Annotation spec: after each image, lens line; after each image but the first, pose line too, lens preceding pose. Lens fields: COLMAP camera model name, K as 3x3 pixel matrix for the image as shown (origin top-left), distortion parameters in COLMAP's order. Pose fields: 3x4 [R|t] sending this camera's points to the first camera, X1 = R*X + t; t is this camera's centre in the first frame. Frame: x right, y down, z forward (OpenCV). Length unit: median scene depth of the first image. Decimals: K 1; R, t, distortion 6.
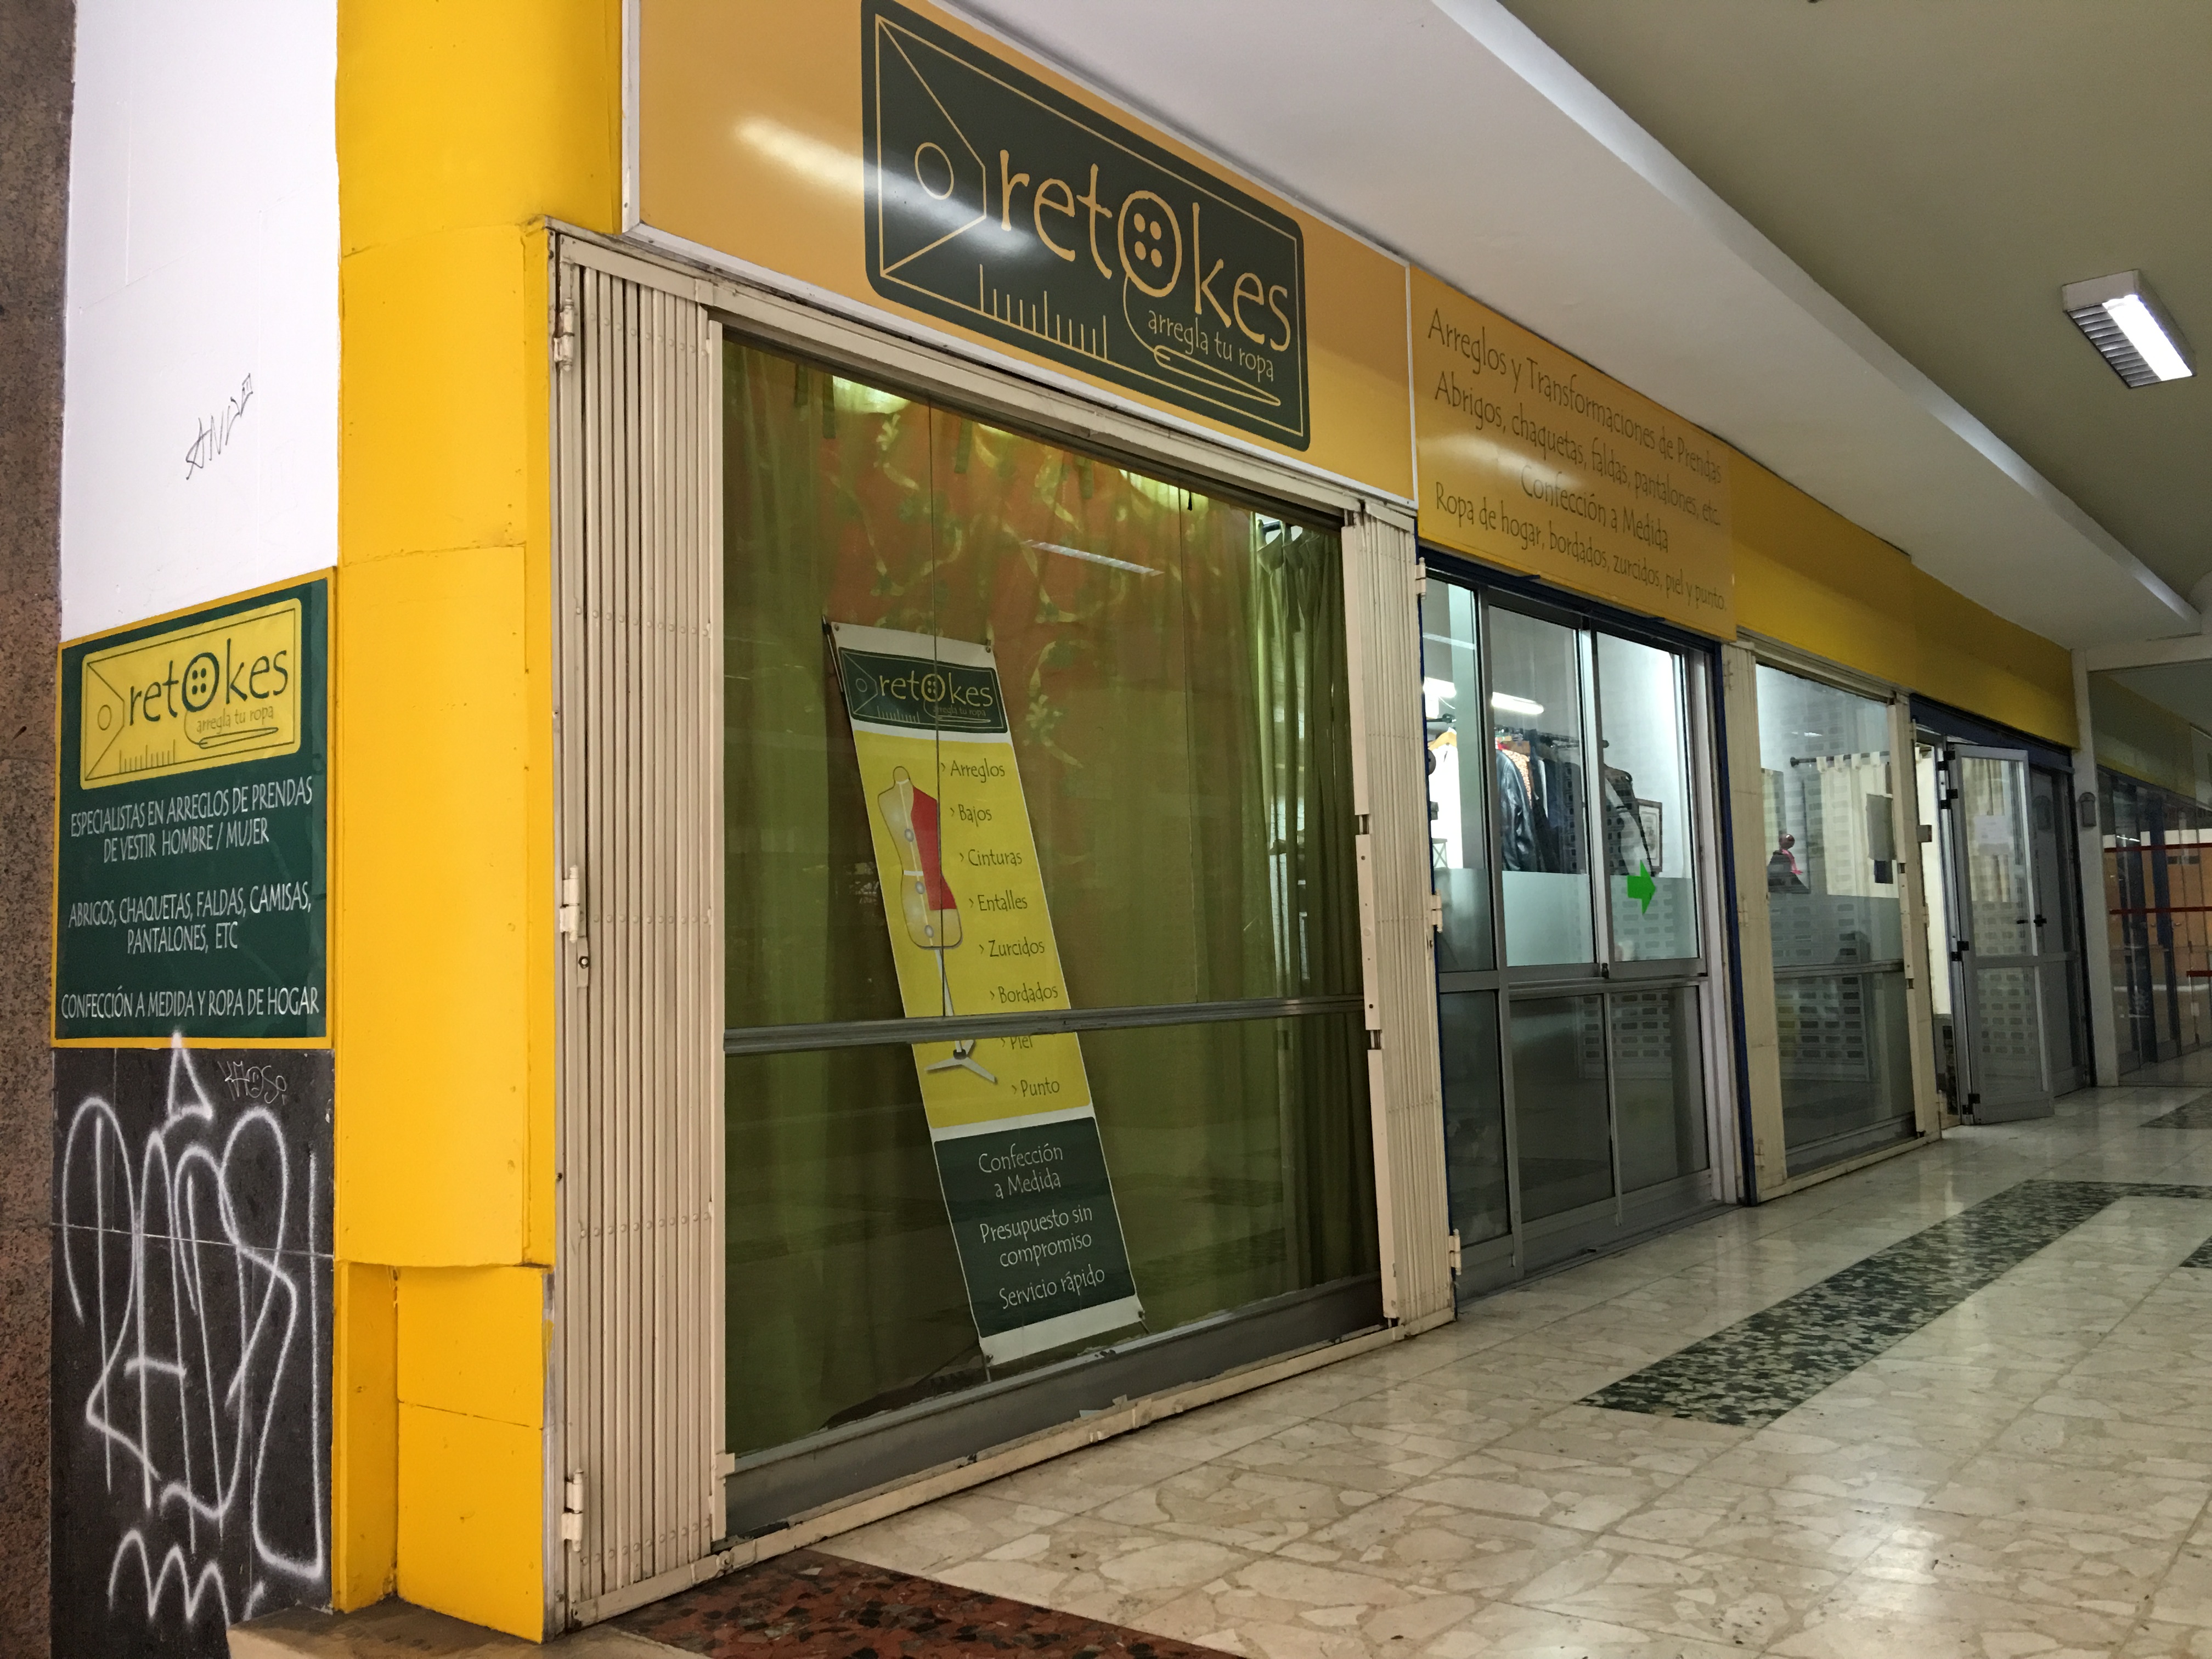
lens RADIAL K [[1862.4, 0, 1101.4], [0, 1862.4, 824.4], [0, 0, 1]] dist [0.044641, -0.023640]
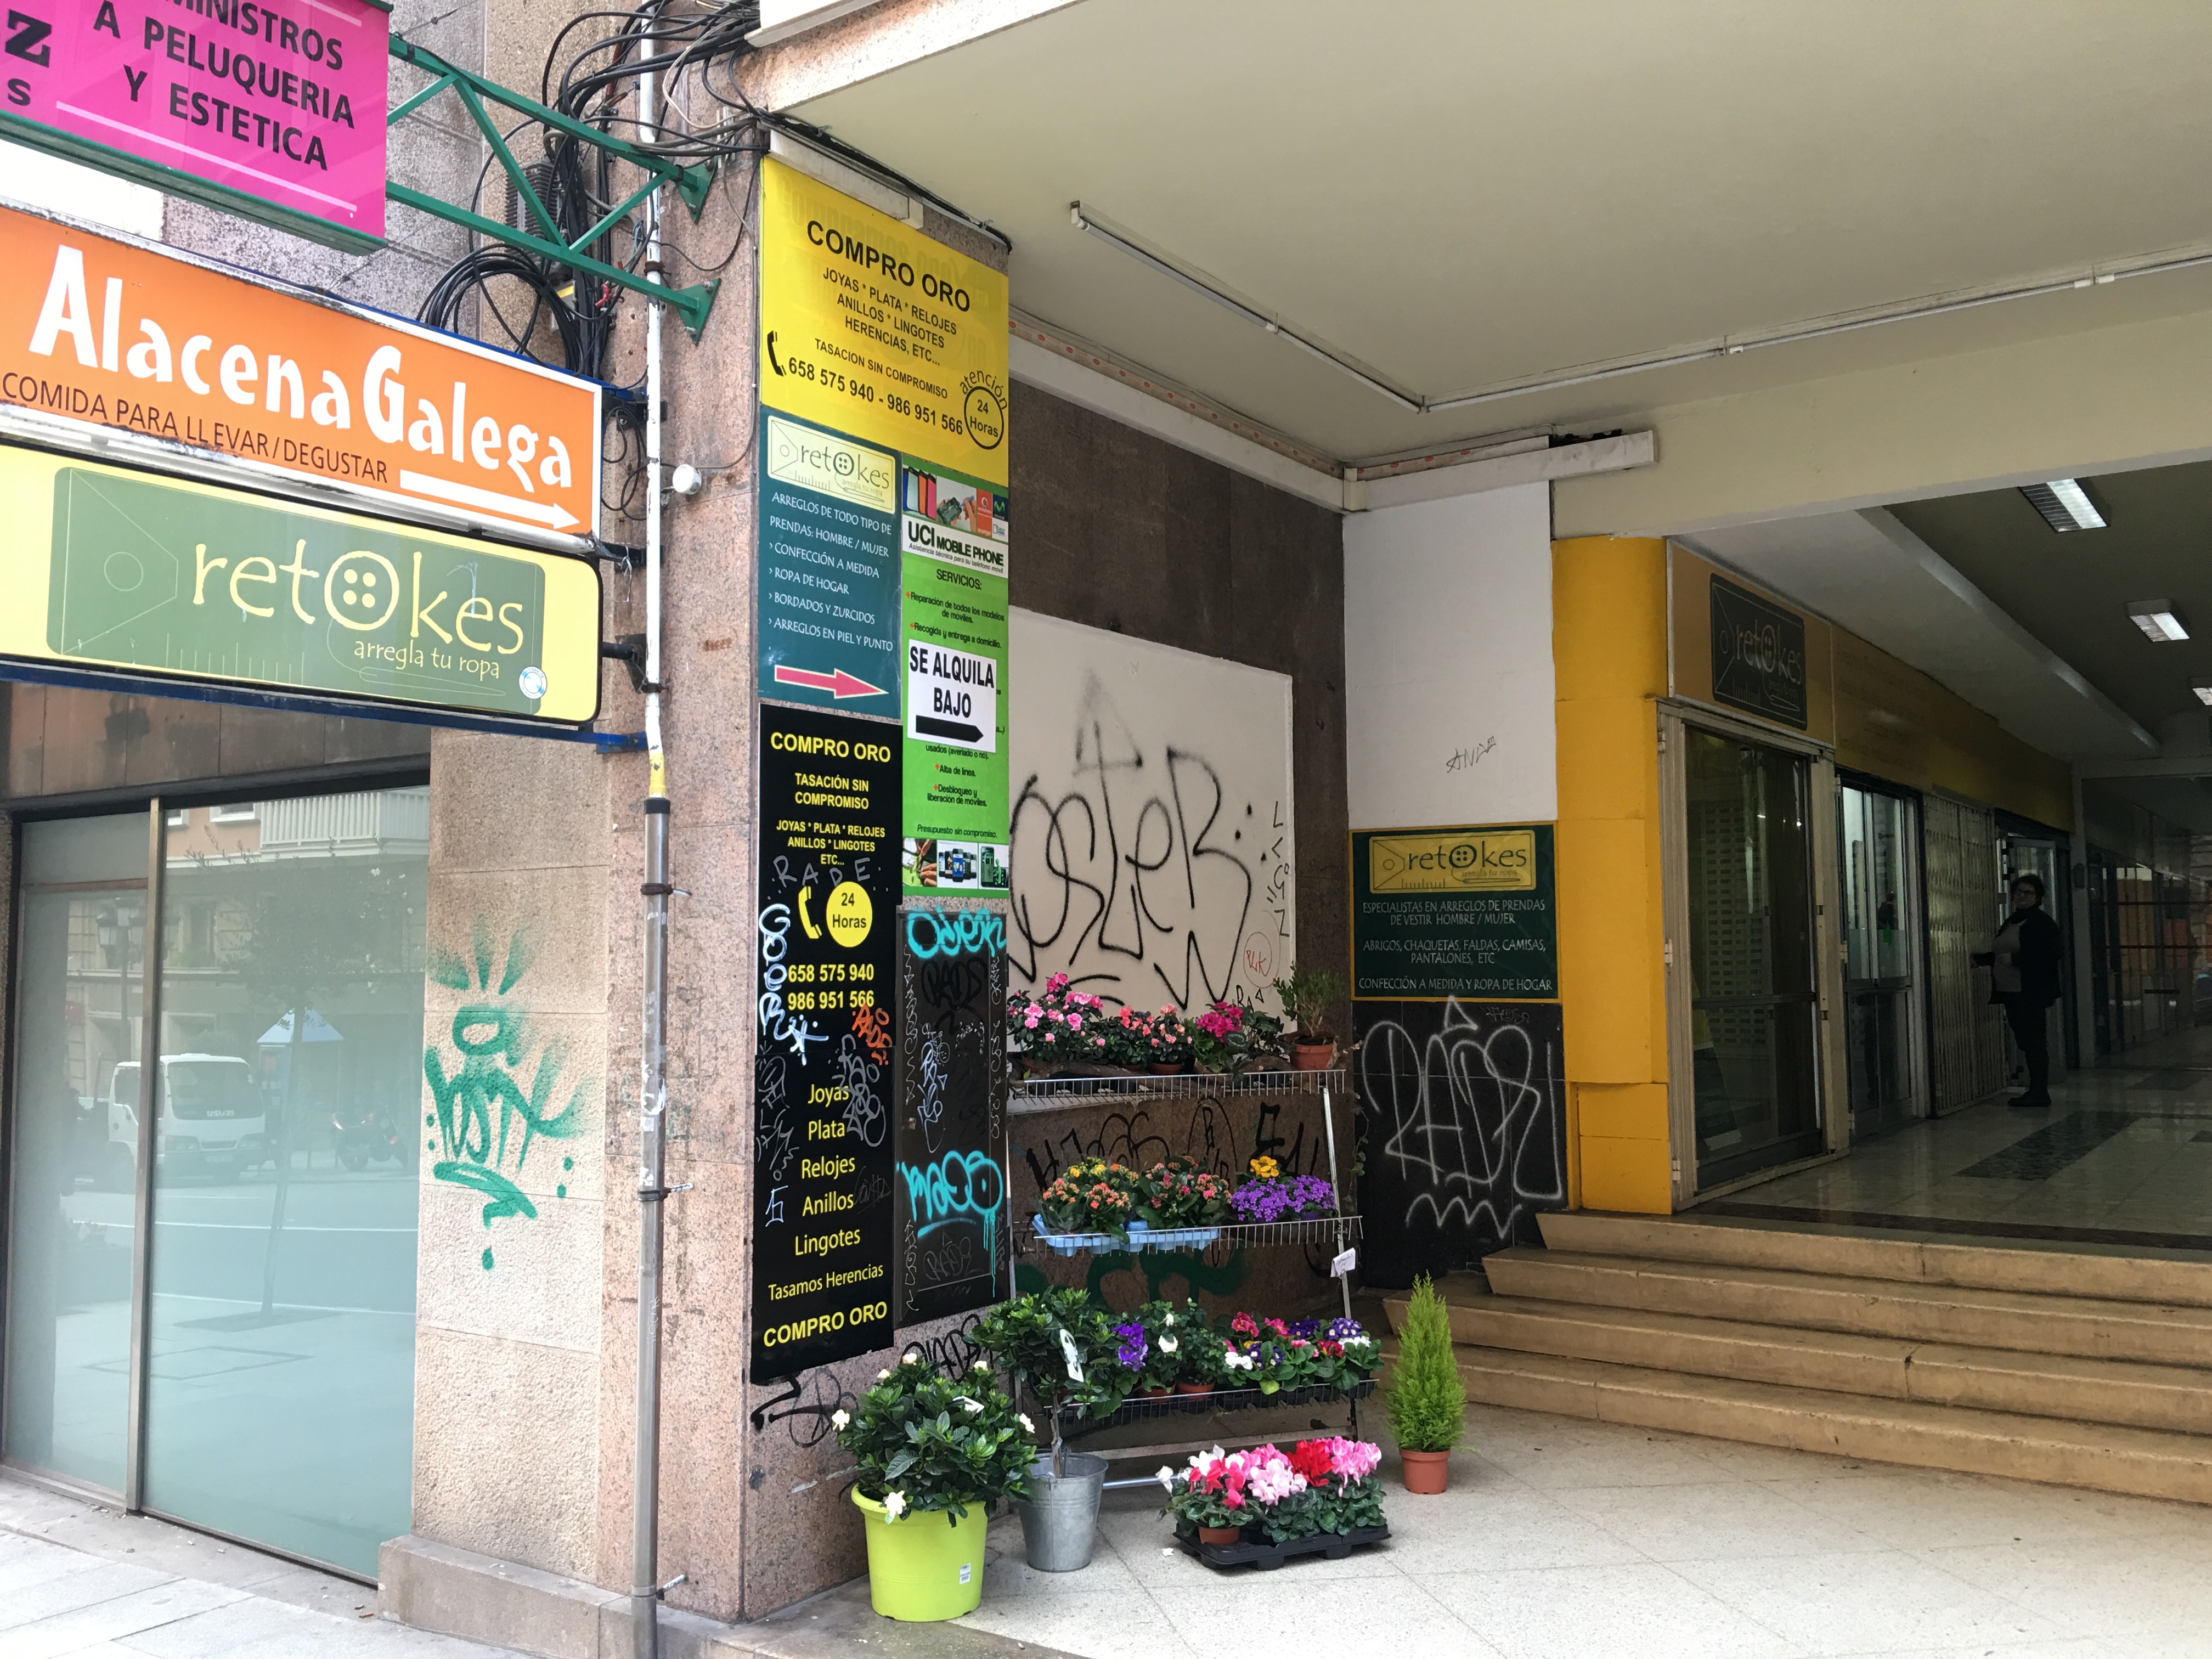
lens RADIAL K [[1862.4, 0, 1110.4], [0, 1862.4, 827.8], [0, 0, 1]] dist [0.044641, -0.023640]
pose [[0.998222, 0.027612, 0.052826, -1.093798], [-0.027866, 0.999603, 0.004075, -0.112011], [-0.052692, -0.005540, 0.998595, -1.478793]]
